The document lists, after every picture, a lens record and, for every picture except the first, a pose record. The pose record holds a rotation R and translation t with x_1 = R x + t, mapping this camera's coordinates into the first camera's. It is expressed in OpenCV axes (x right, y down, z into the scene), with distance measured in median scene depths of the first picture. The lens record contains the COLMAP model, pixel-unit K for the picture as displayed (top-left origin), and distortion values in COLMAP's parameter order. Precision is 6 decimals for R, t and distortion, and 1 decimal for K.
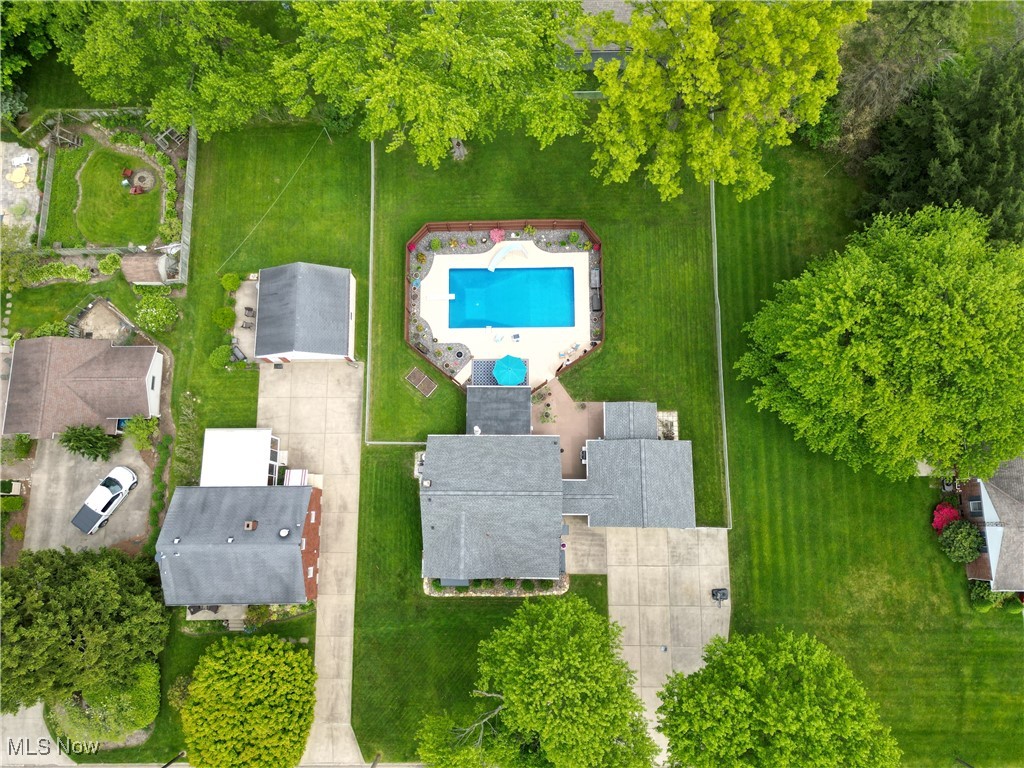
lens RADIAL K [[720.6, 0, 514.7], [0, 720.6, 386.1], [0, 0, 1]] dist [0.040007, -0.030550]
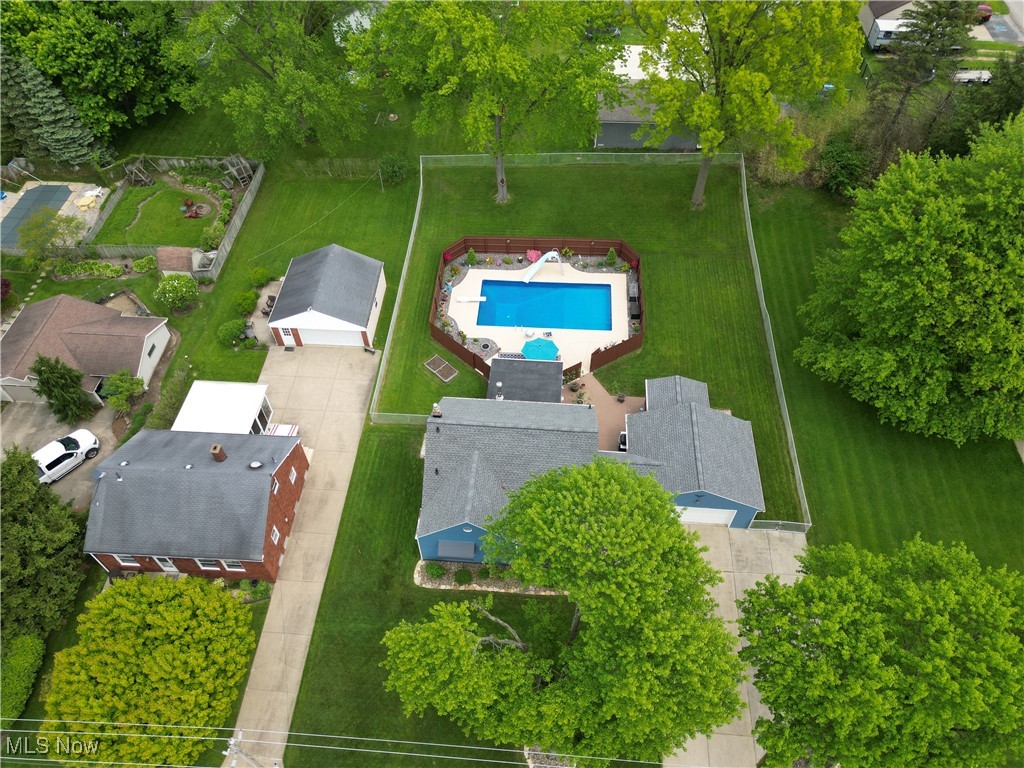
lens RADIAL K [[720.6, 0, 513.1], [0, 720.6, 385.0], [0, 0, 1]] dist [0.040007, -0.030550]
pose [[0.997341, 0.056521, -0.046009, 0.003198], [-0.071478, 0.881805, -0.466165, 0.435921], [0.014223, 0.468214, 0.883500, 0.217152]]
